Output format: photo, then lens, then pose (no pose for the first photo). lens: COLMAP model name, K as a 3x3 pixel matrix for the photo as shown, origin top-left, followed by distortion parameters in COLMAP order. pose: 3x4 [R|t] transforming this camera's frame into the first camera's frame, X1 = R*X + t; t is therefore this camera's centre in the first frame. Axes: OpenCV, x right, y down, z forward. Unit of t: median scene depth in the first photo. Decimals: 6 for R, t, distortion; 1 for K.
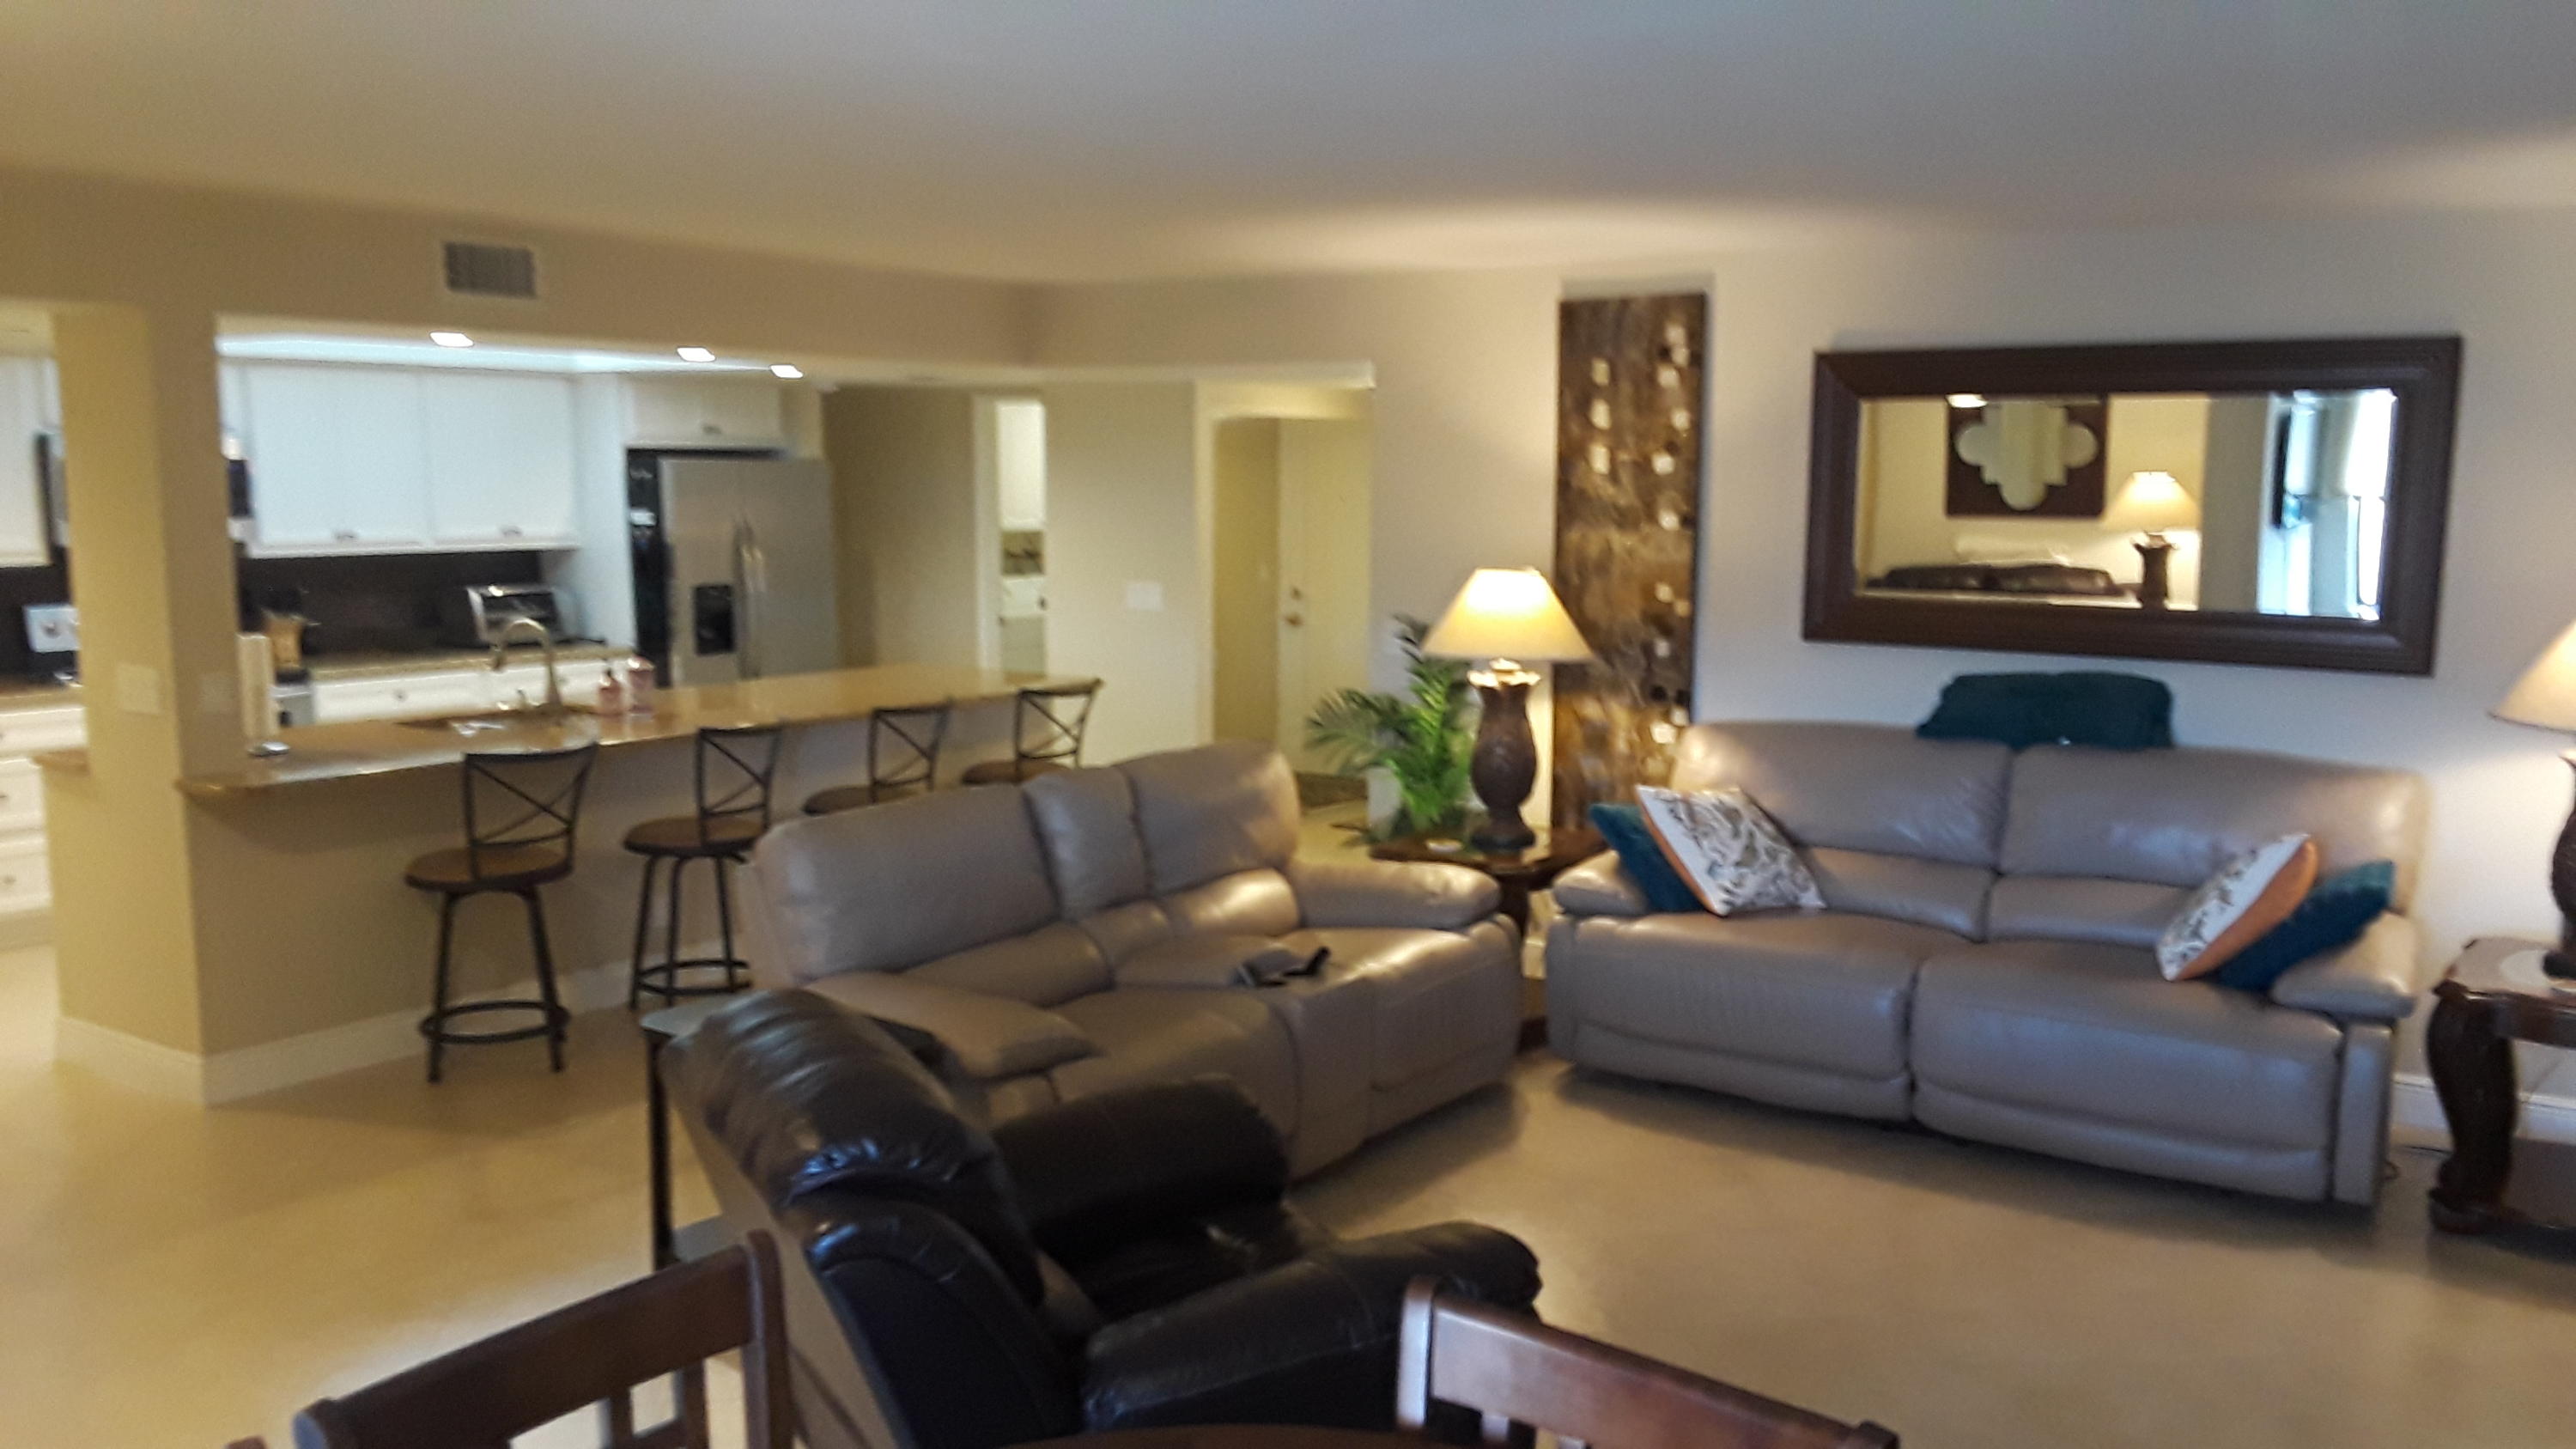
lens RADIAL K [[2085.0, 0, 1303.5], [0, 2085.0, 783.8], [0, 0, 1]] dist [0.132840, -0.218421]
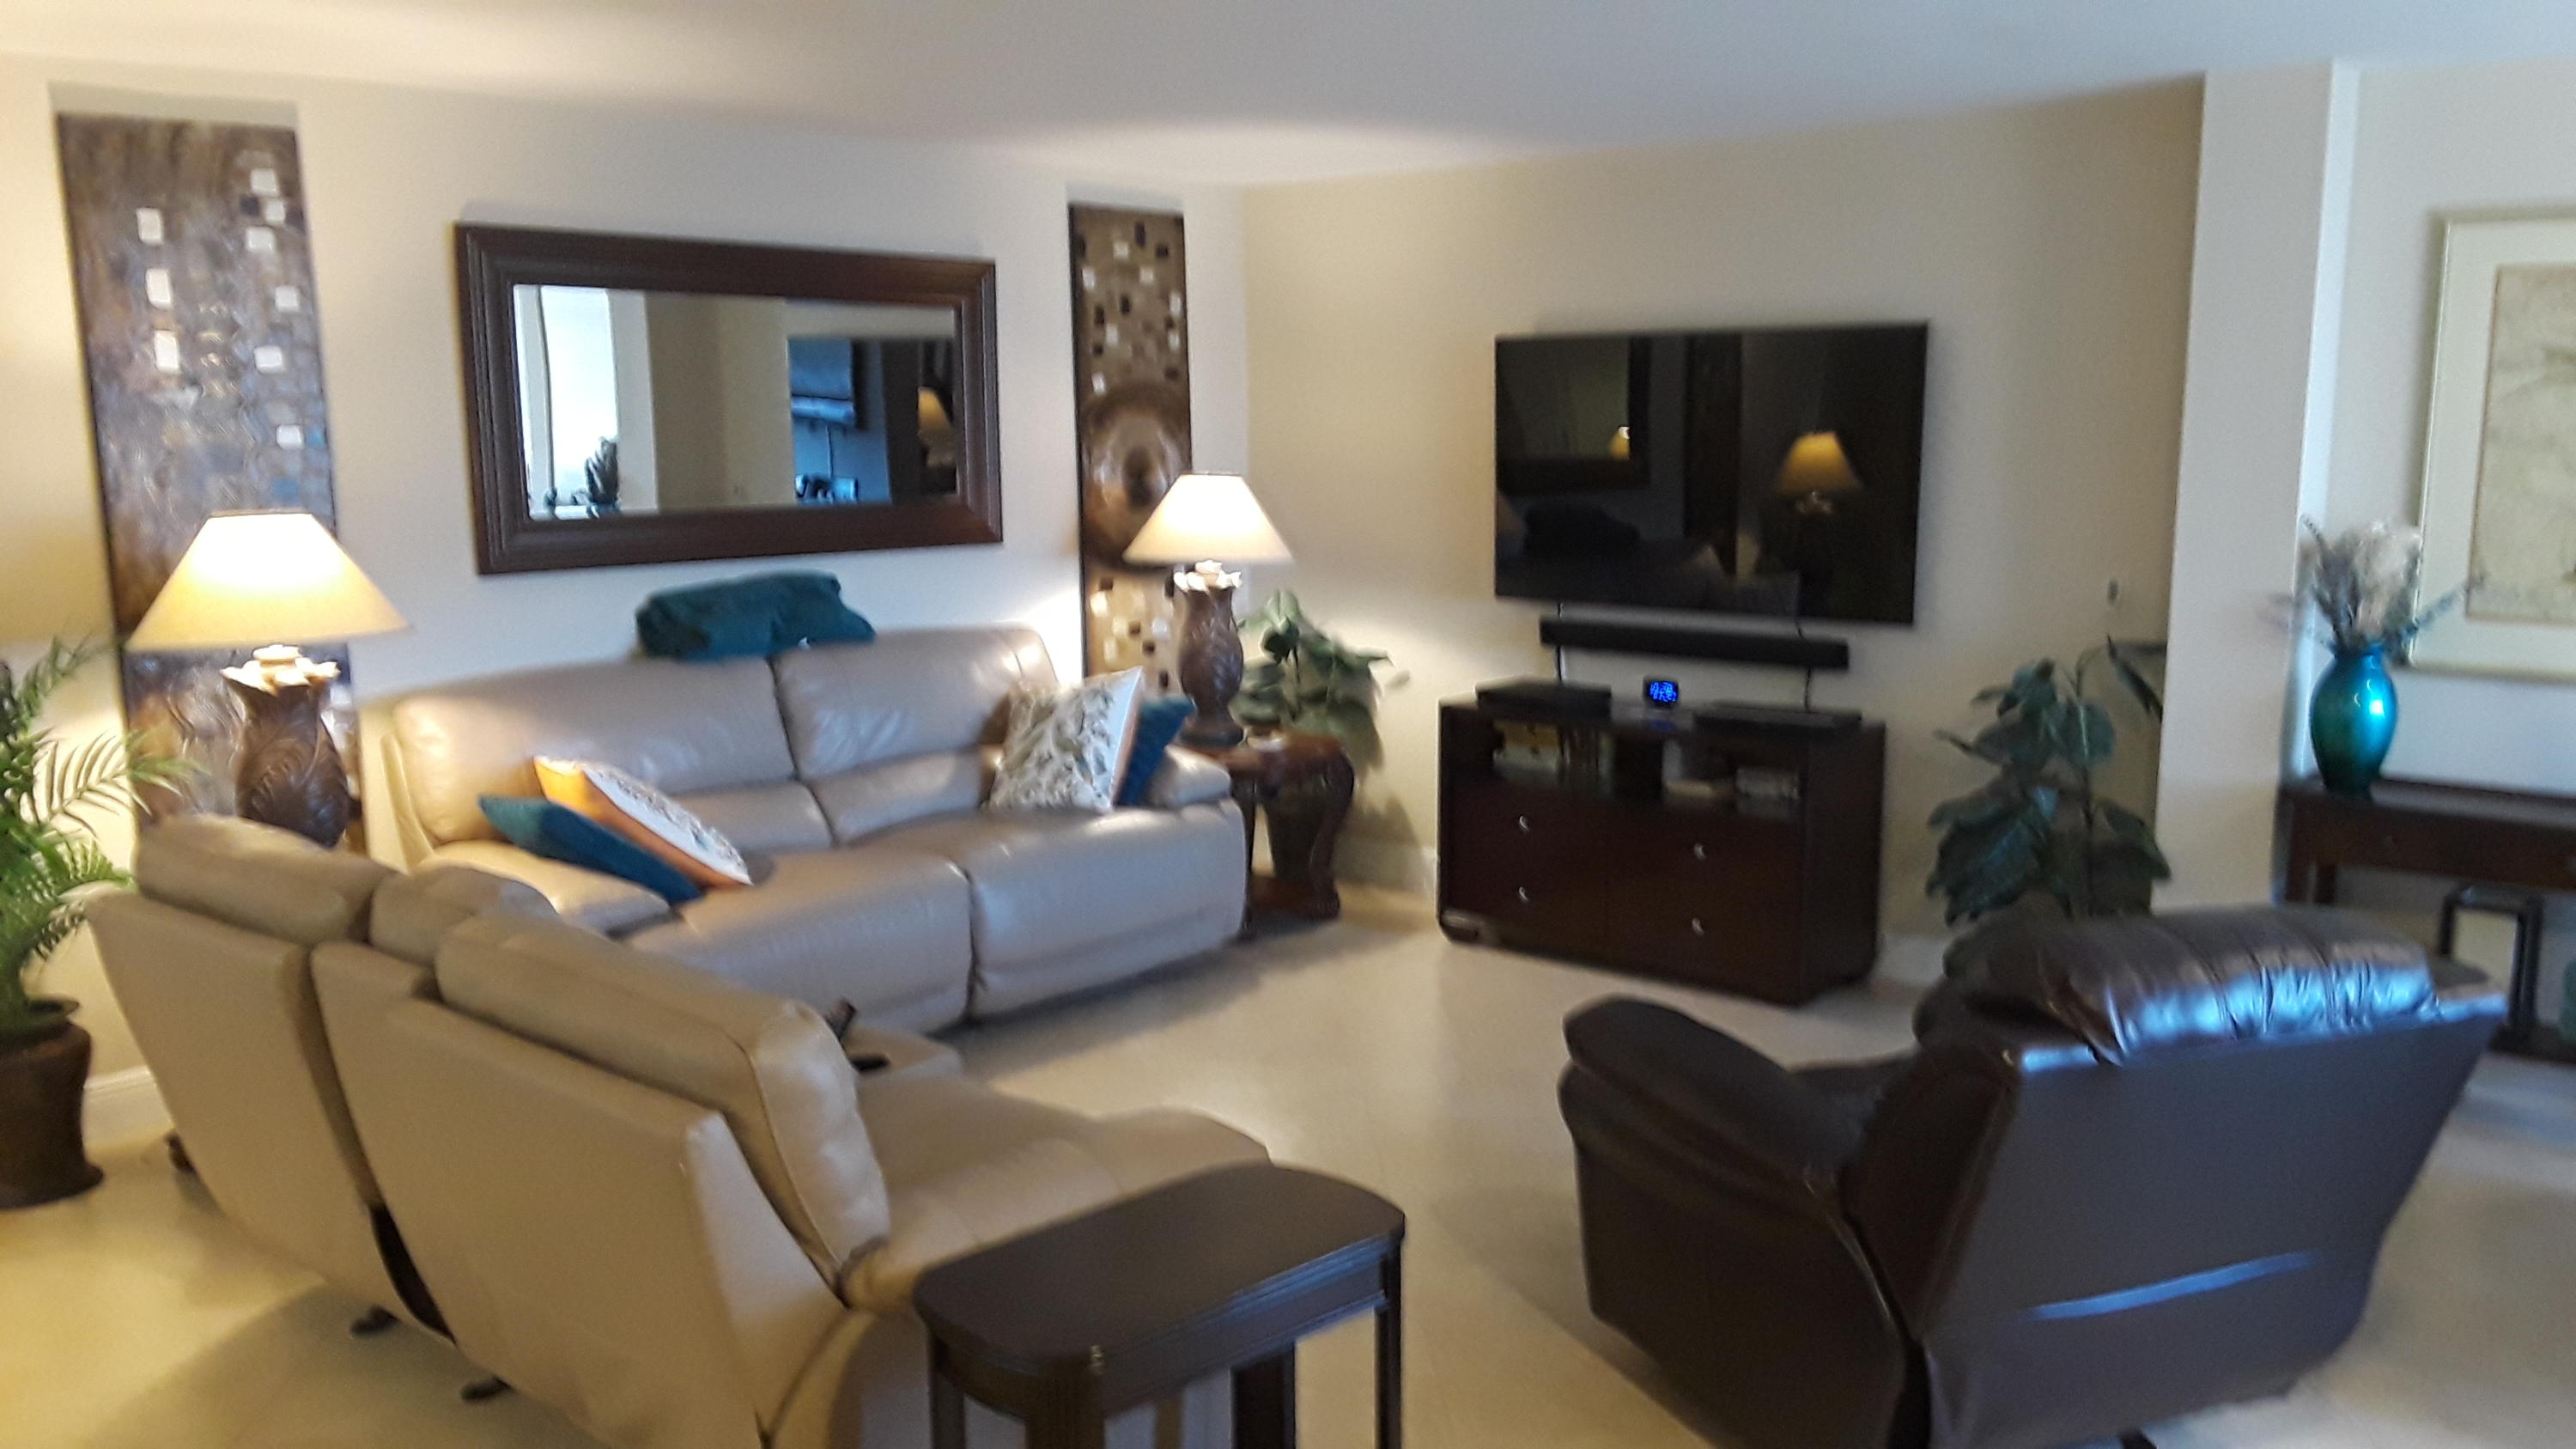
lens RADIAL K [[2085.0, 0, 1303.5], [0, 2085.0, 783.8], [0, 0, 1]] dist [0.132840, -0.218421]
pose [[0.145282, -0.192704, 0.970442, -0.530807], [0.166405, 0.971636, 0.168029, -0.074696], [-0.975296, 0.137075, 0.173228, 0.549742]]
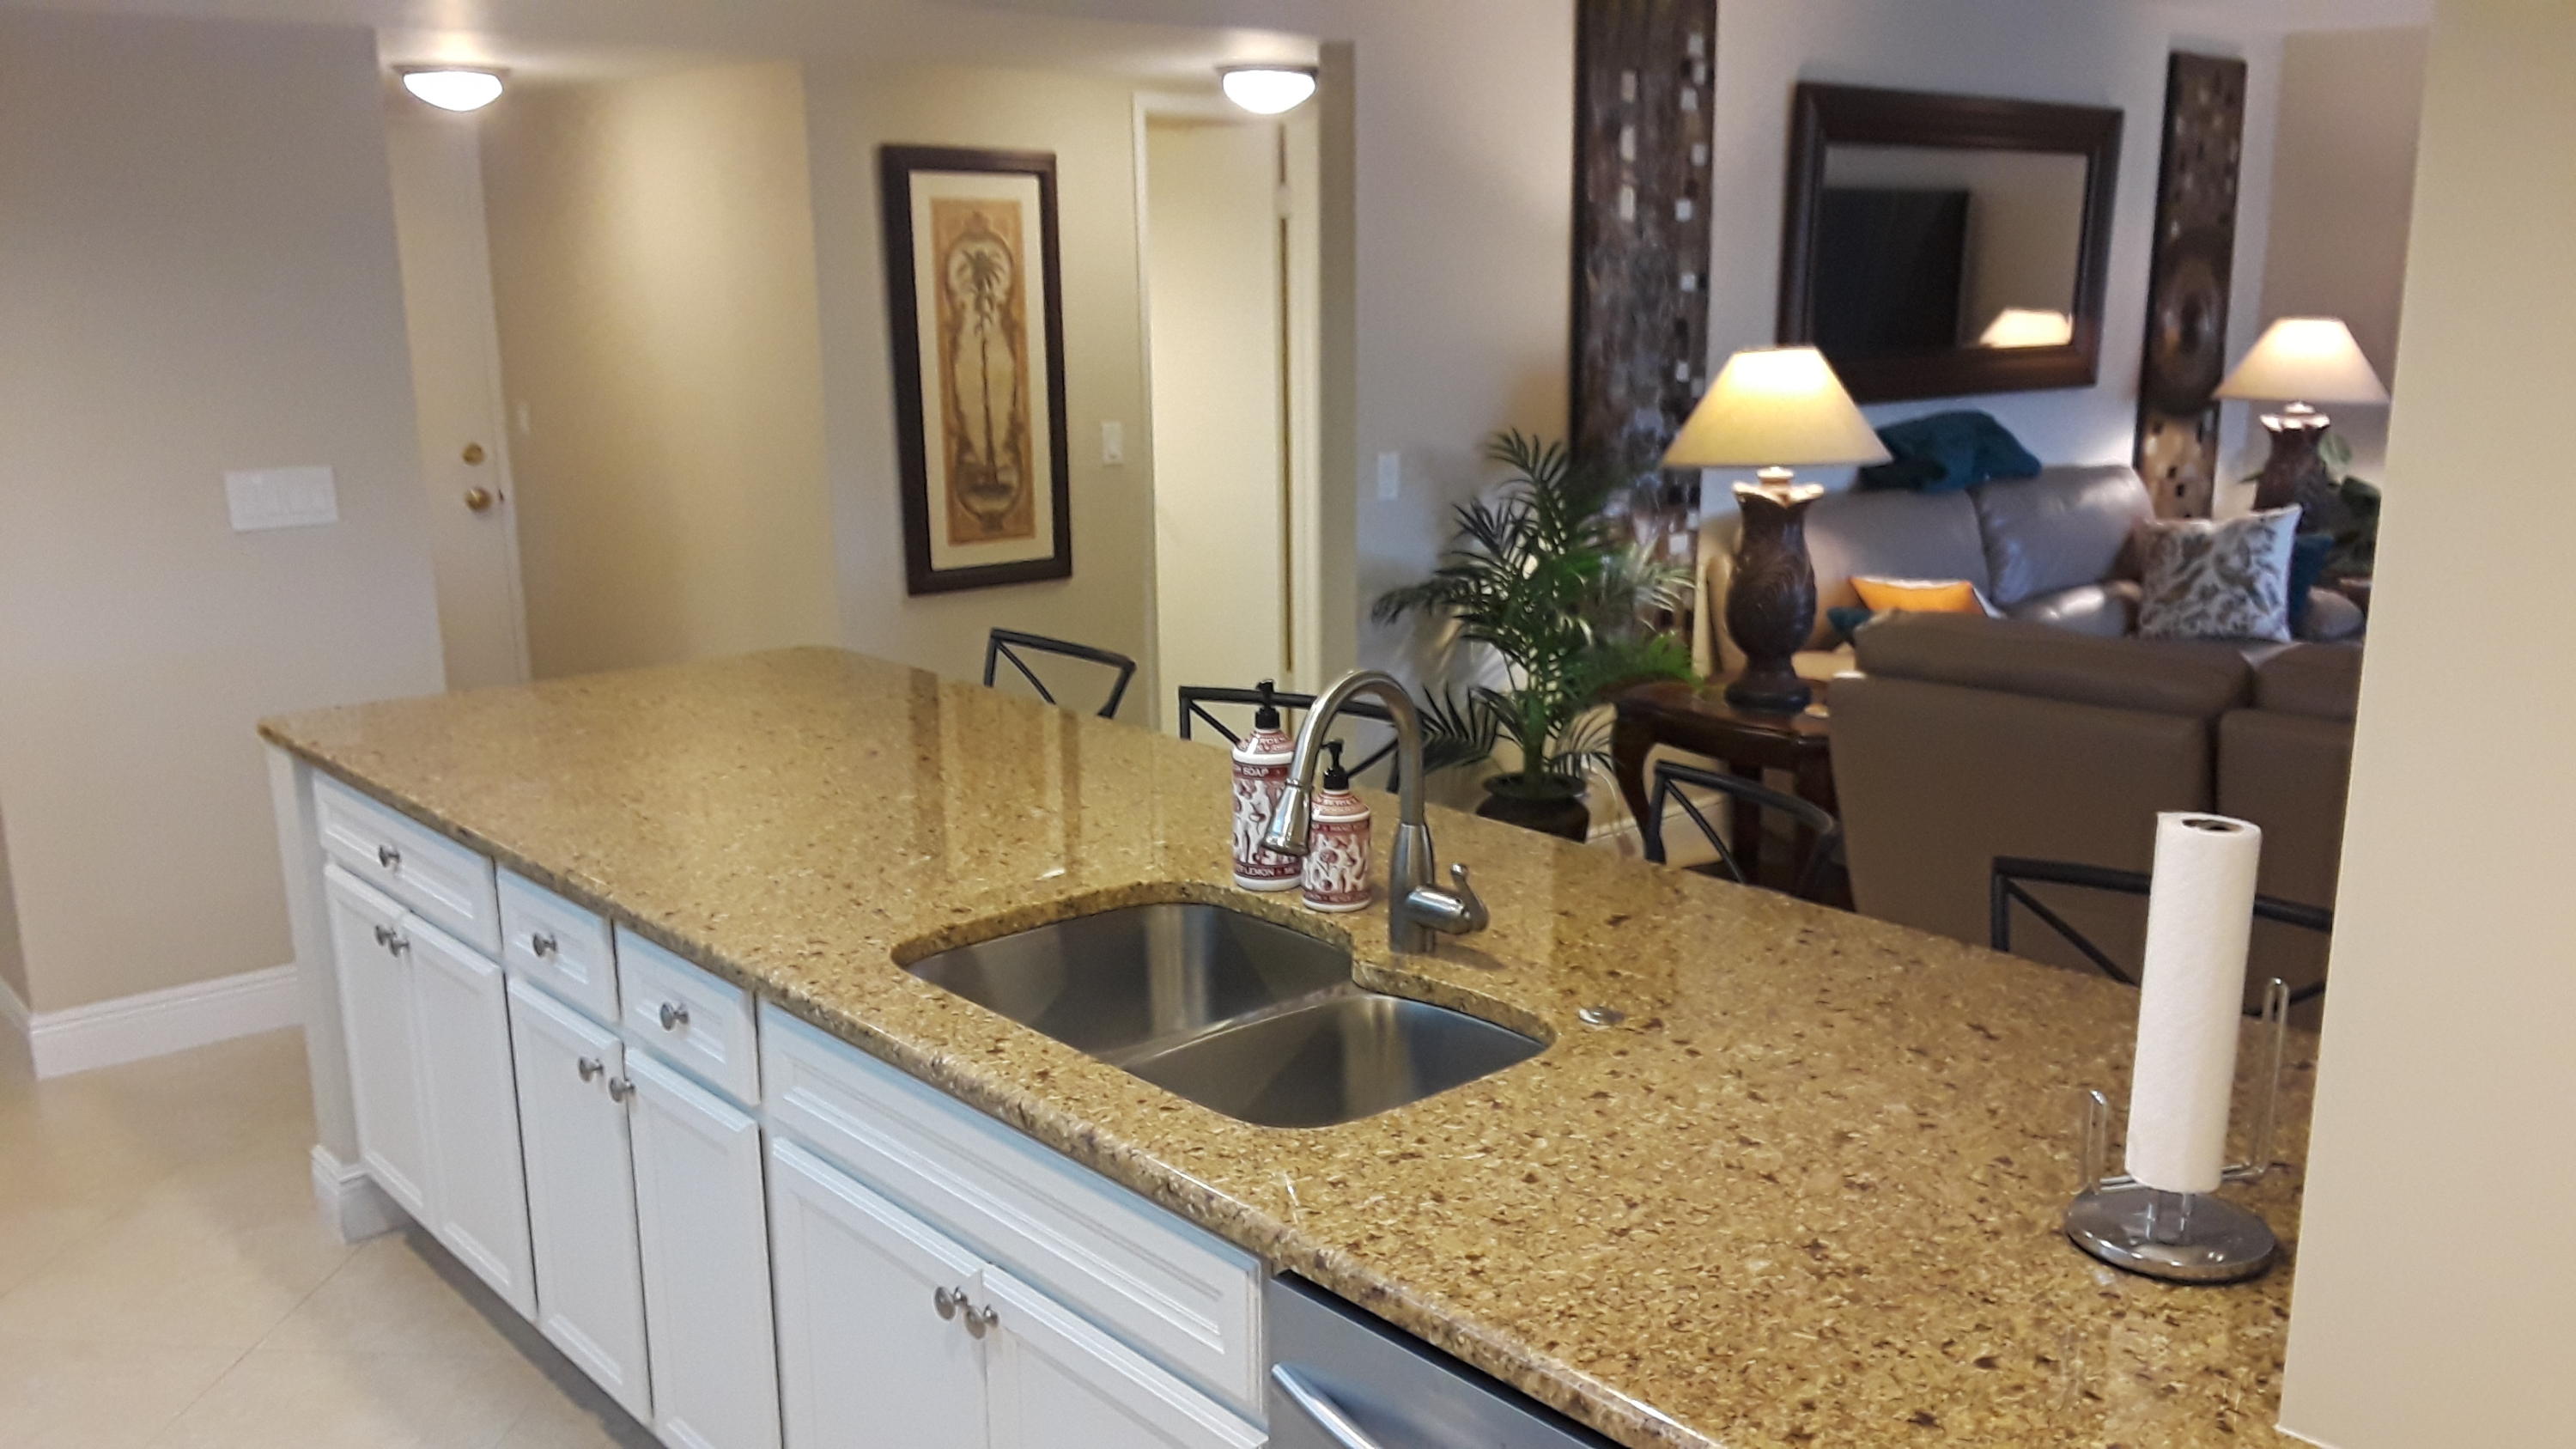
lens RADIAL K [[2085.0, 0, 1303.5], [0, 2085.0, 783.8], [0, 0, 1]] dist [0.132840, -0.218421]
pose [[0.263116, -0.244416, 0.933290, -0.694015], [0.161680, 0.964866, 0.207104, -0.133264], [-0.951120, 0.096402, 0.293389, 0.936357]]
